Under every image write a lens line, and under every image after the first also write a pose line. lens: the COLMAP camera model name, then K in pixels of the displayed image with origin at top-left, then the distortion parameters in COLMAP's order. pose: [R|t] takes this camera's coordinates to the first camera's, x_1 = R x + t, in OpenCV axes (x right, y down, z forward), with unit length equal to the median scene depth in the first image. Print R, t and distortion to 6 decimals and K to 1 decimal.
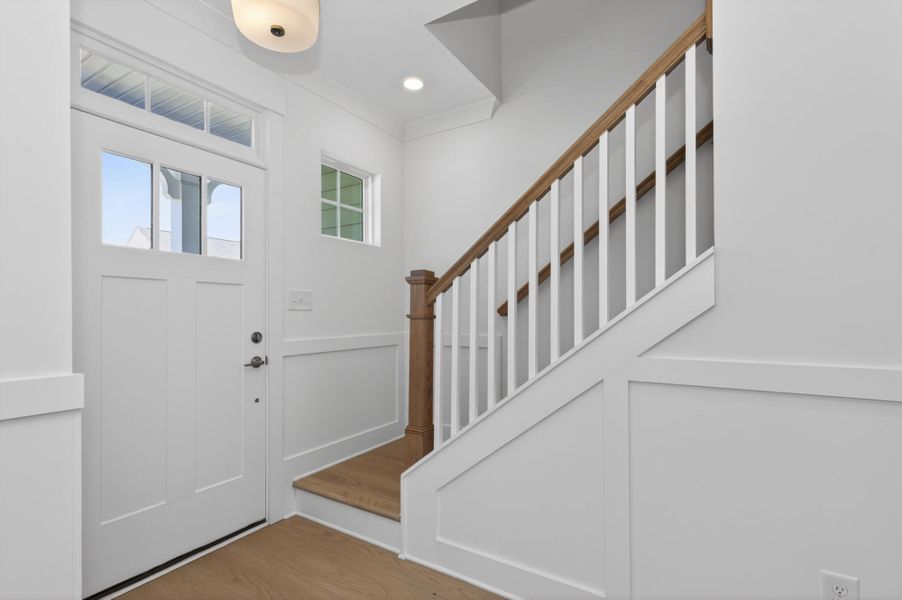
lens RADIAL K [[428.4, 0, 451.7], [0, 428.4, 312.8], [0, 0, 1]] dist [0.001421, 0.000160]
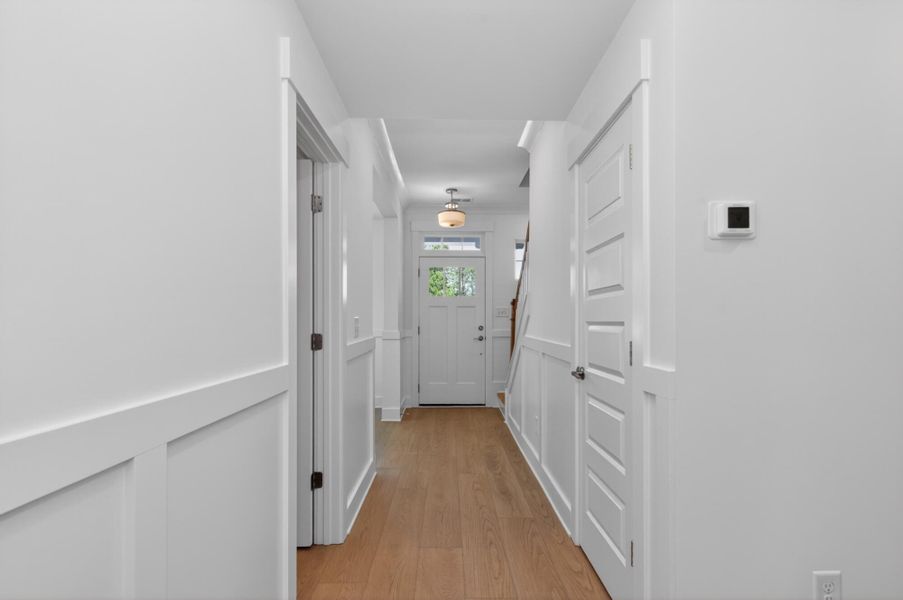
lens RADIAL K [[428.8, 0, 452.2], [0, 428.8, 312.8], [0, 0, 1]] dist [0.001421, 0.000160]
pose [[0.536575, -0.000805, -0.843852, 1.683323], [-0.004319, 0.999984, -0.003700, -0.020582], [0.843842, 0.005630, 0.536563, -0.489479]]
